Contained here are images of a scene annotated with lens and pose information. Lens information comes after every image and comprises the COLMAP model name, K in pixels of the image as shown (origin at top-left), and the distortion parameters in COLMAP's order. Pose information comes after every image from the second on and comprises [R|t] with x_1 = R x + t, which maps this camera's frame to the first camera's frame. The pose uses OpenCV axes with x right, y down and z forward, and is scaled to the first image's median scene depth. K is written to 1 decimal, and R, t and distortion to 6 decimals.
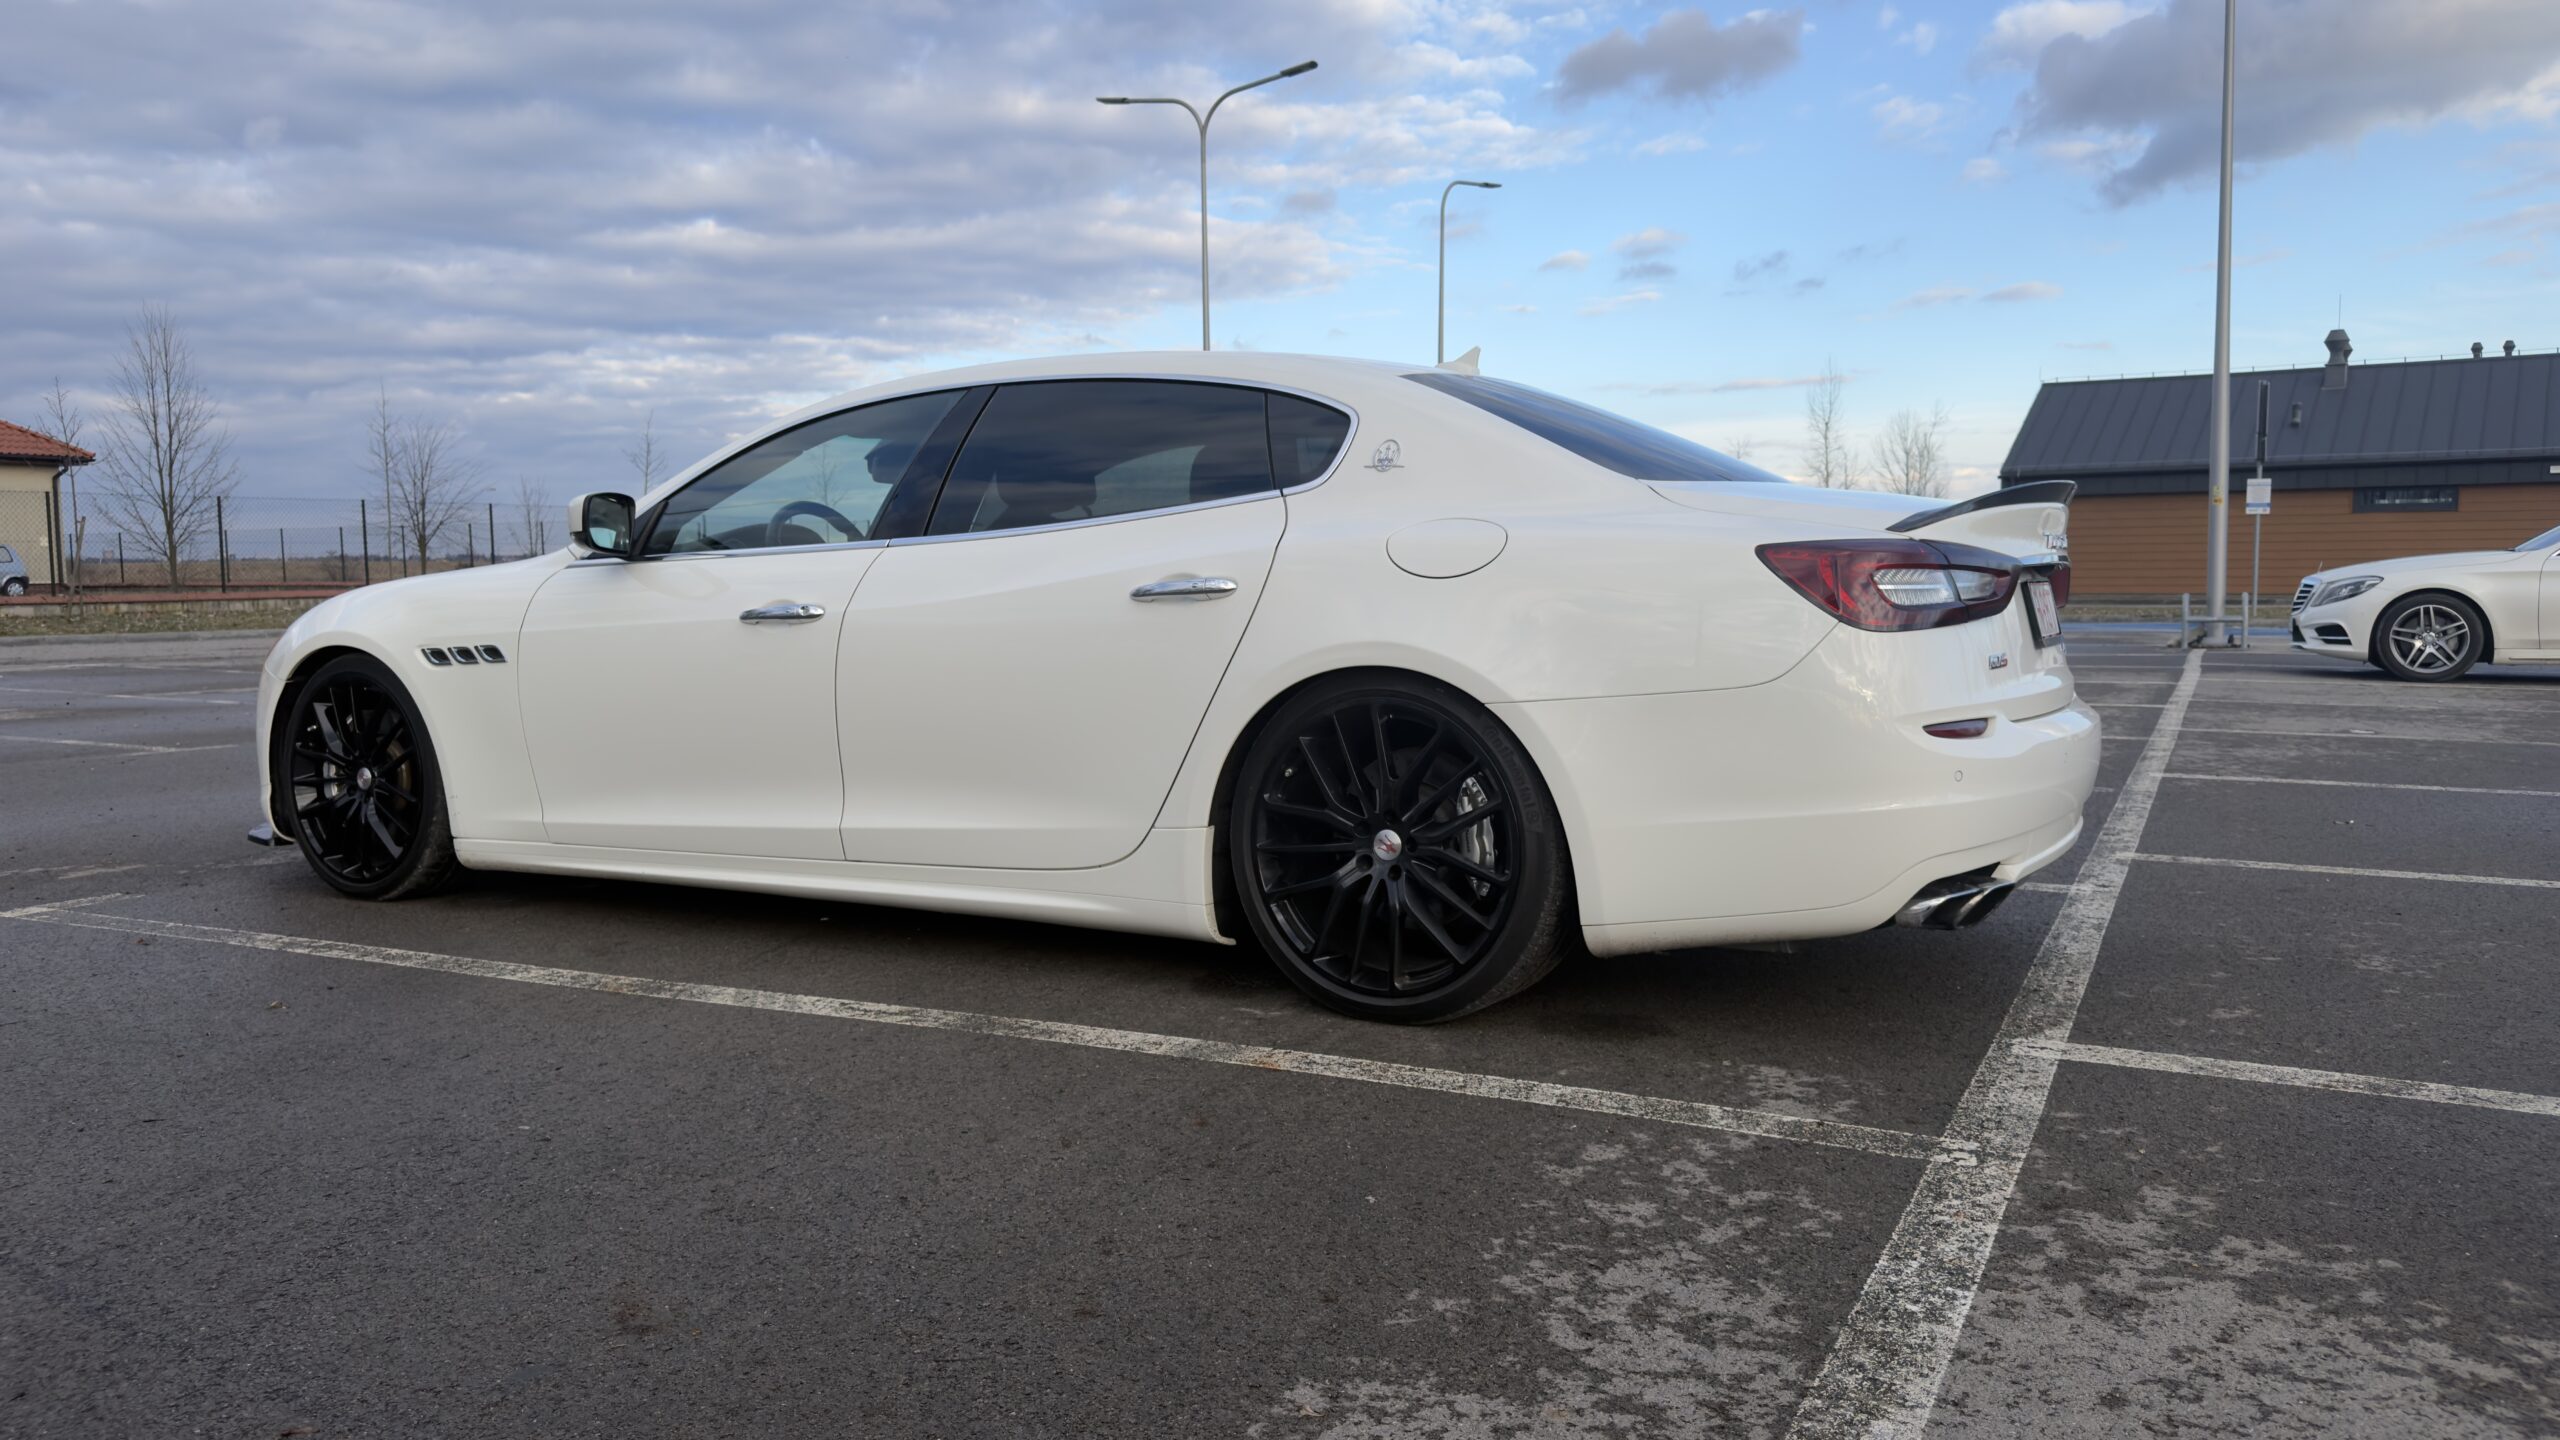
lens RADIAL K [[1796.1, 0, 1291.8], [0, 1796.1, 763.9], [0, 0, 1]] dist [0.064455, -0.079629]
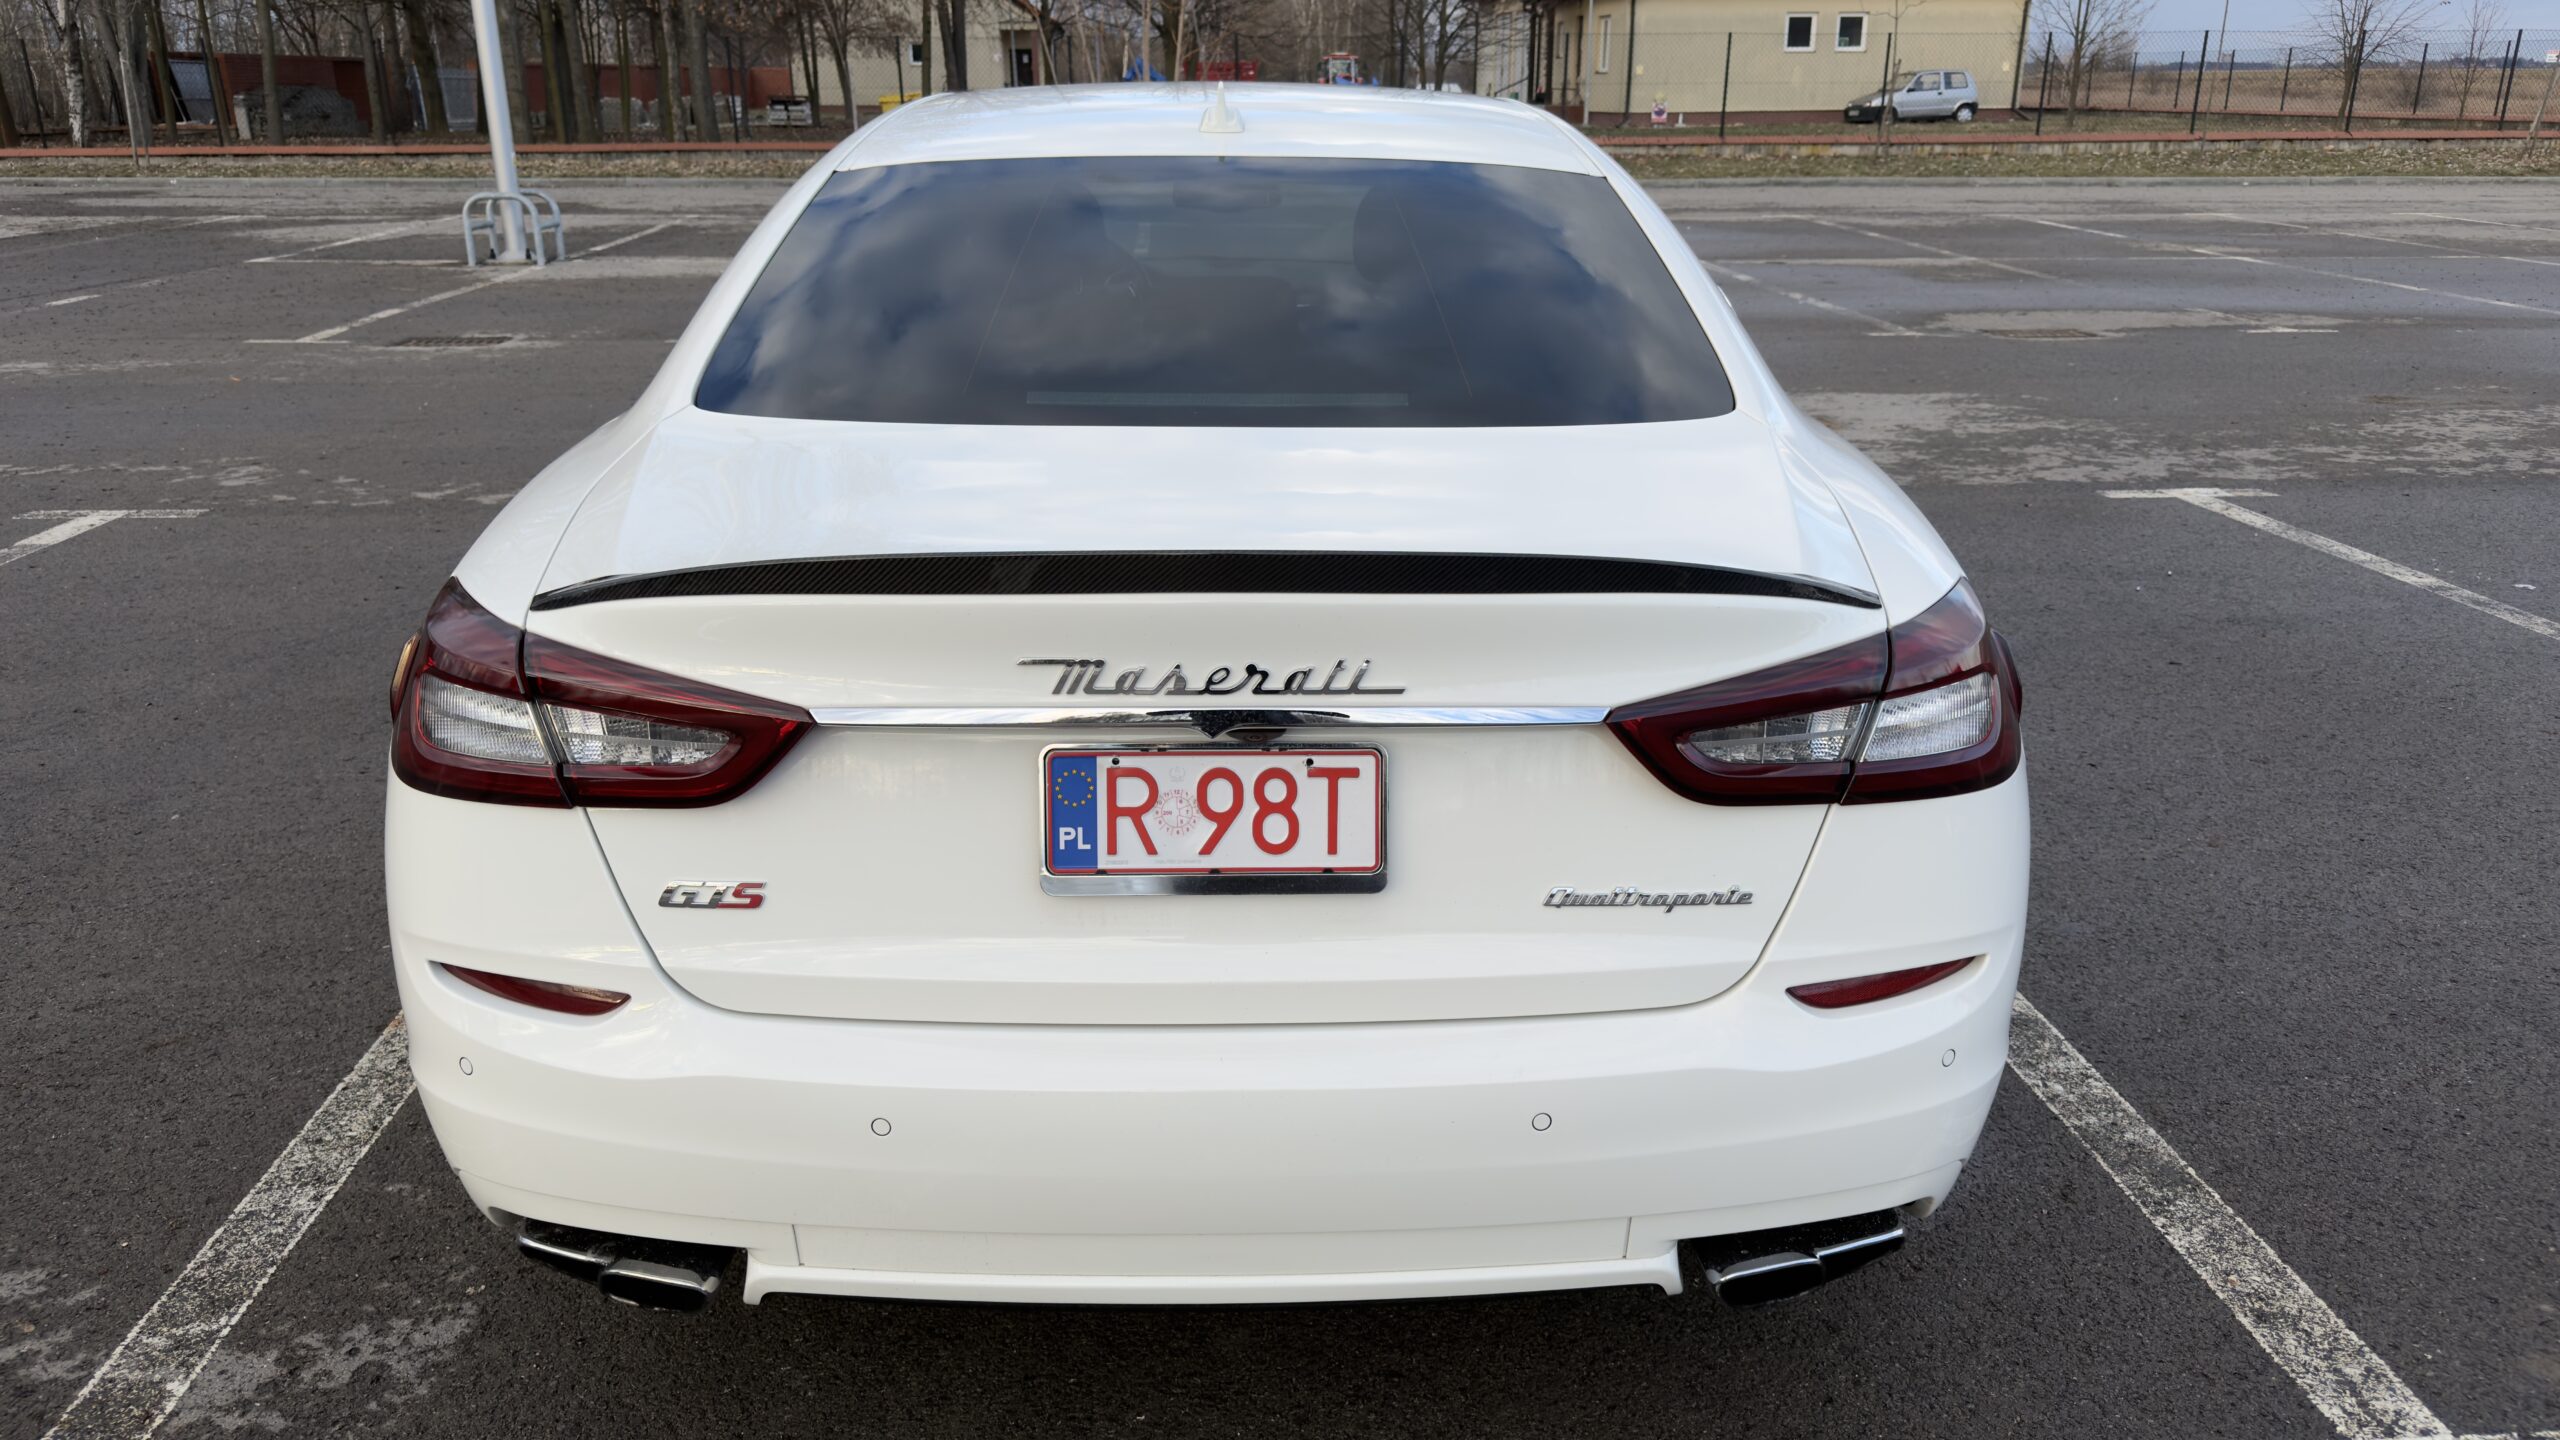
lens RADIAL K [[1796.1, 0, 1290.7], [0, 1796.1, 724.9], [0, 0, 1]] dist [0.064455, -0.079629]
pose [[0.513544, 0.294020, -0.806117, 0.686397], [-0.095794, 0.953233, 0.286653, -0.206195], [0.852699, -0.069988, 0.517692, 0.699842]]
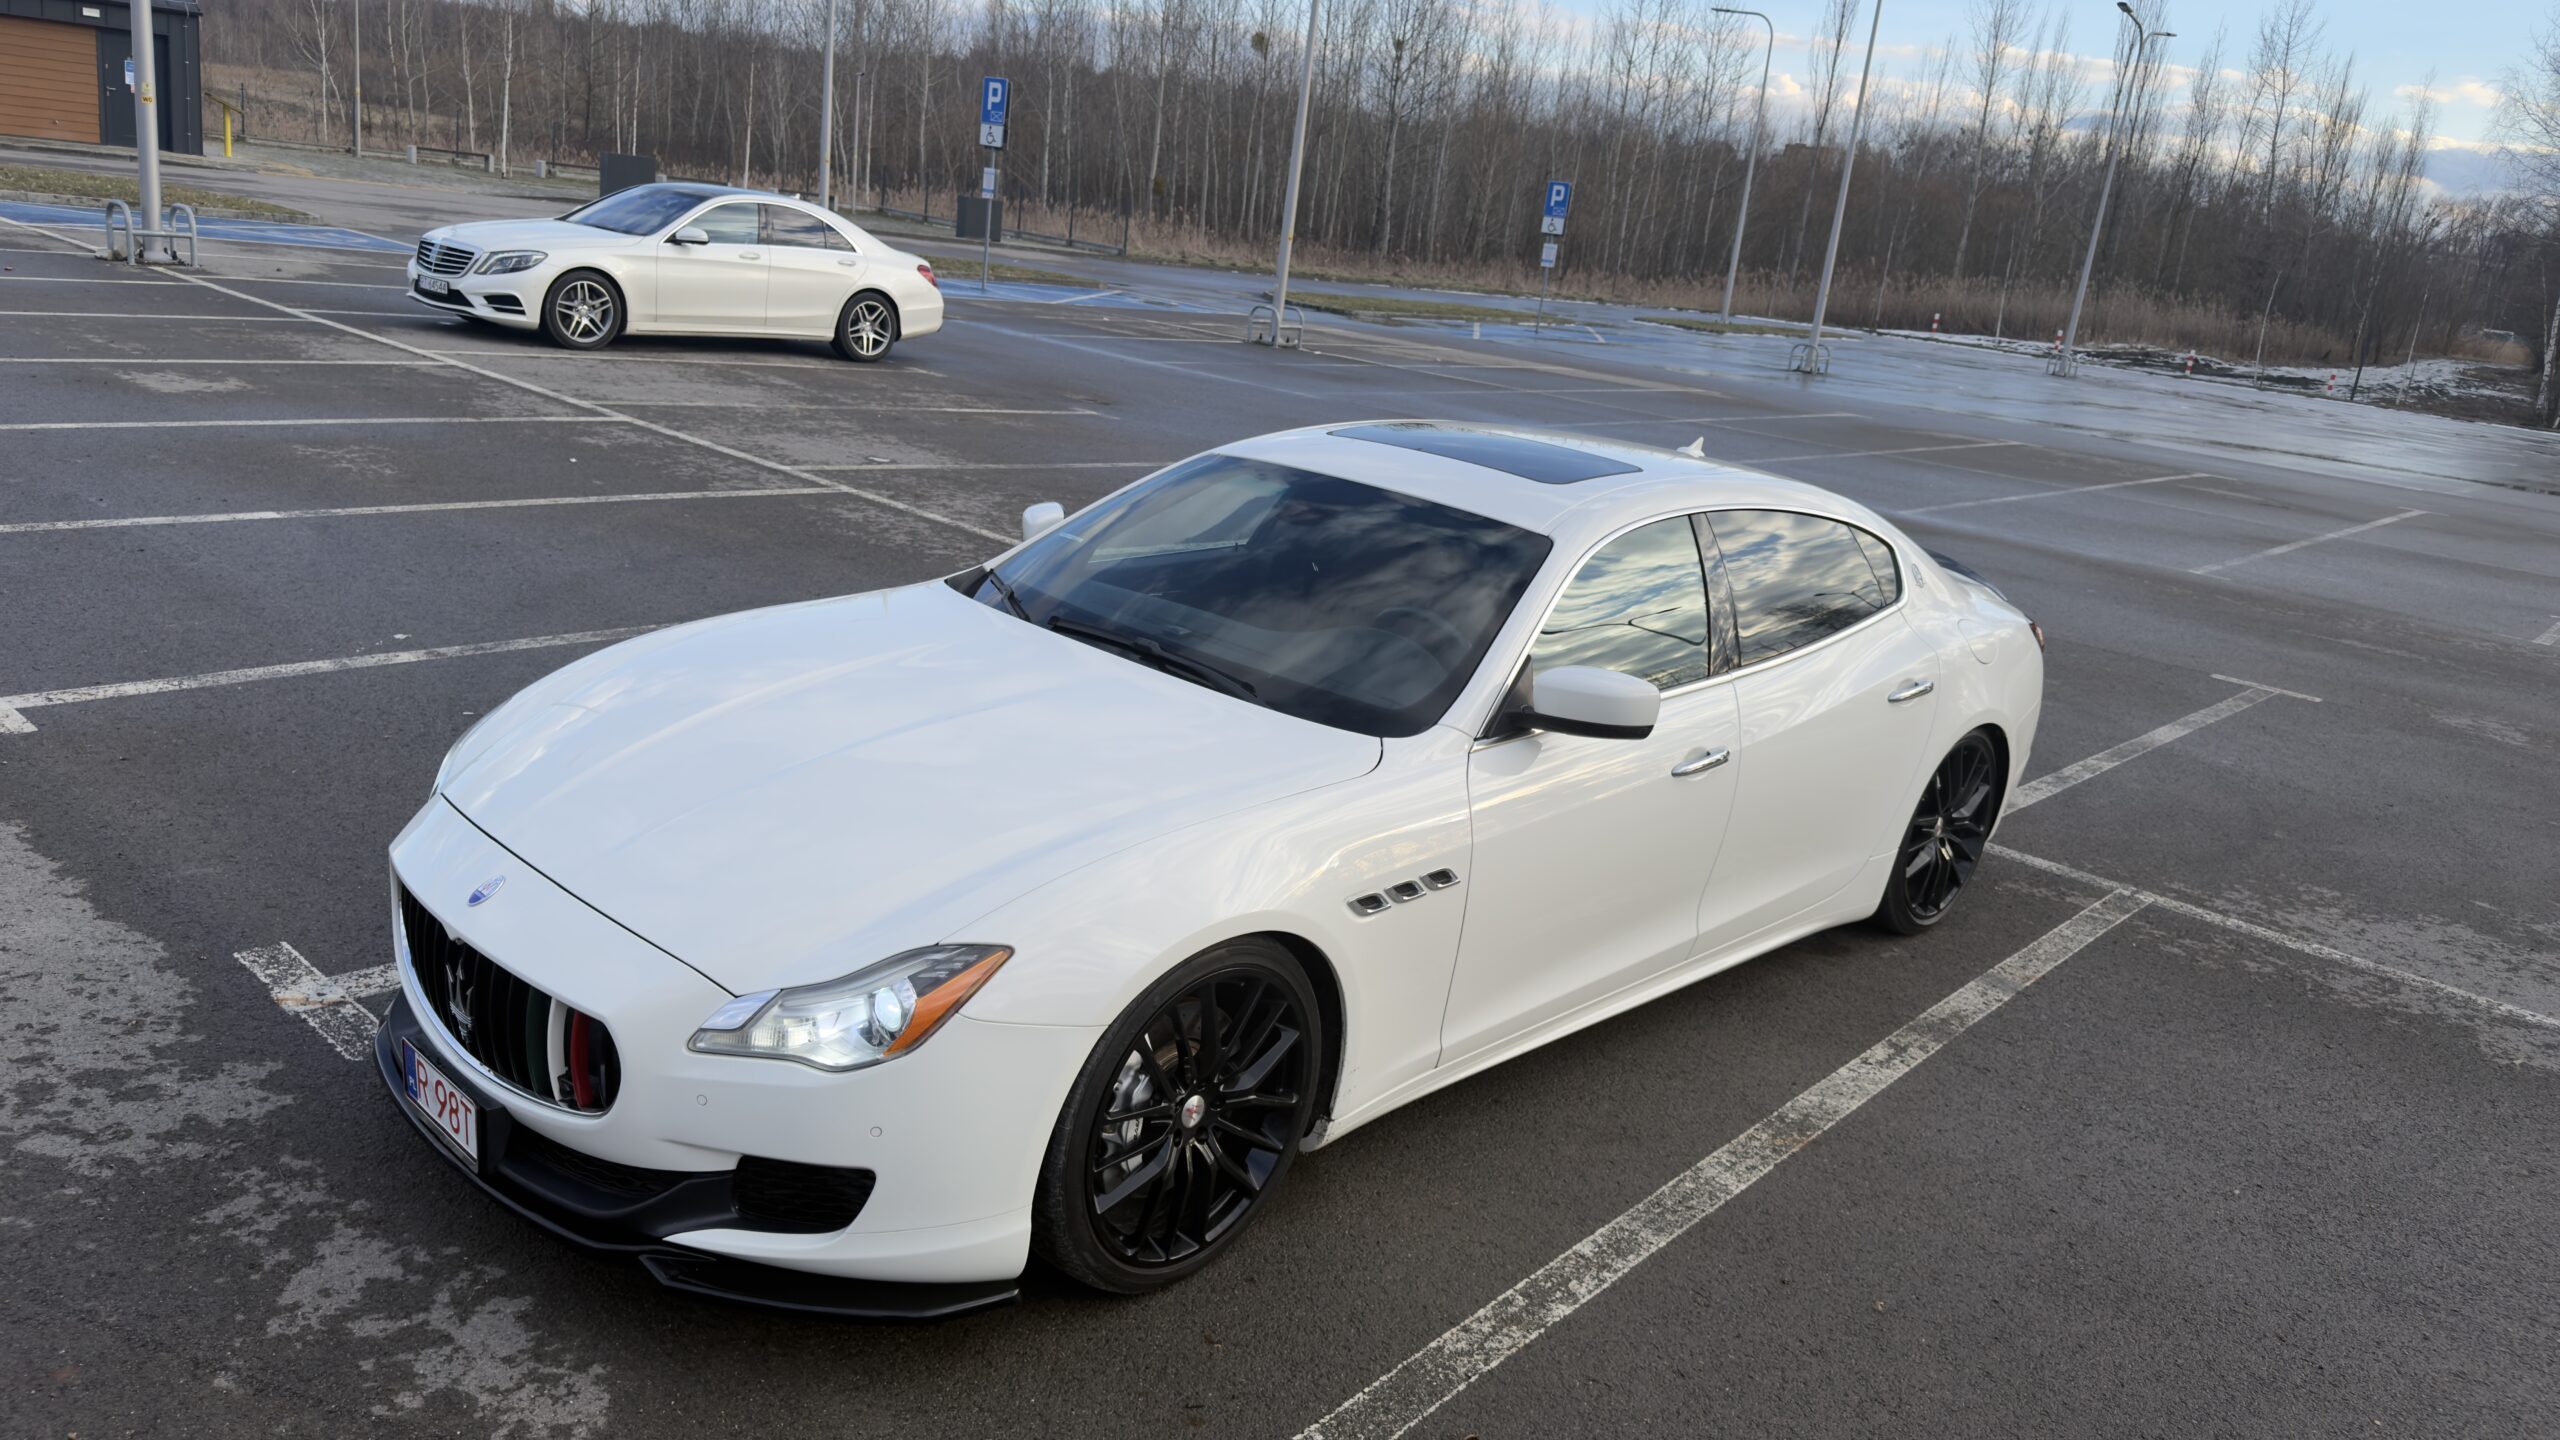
lens RADIAL K [[1796.1, 0, 1279.5], [0, 1796.1, 699.0], [0, 0, 1]] dist [0.064455, -0.079629]
pose [[0.242072, -0.220788, 0.944804, -1.328599], [-0.021224, 0.972327, 0.232658, -0.357863], [-0.970026, -0.076372, 0.230687, 1.001653]]
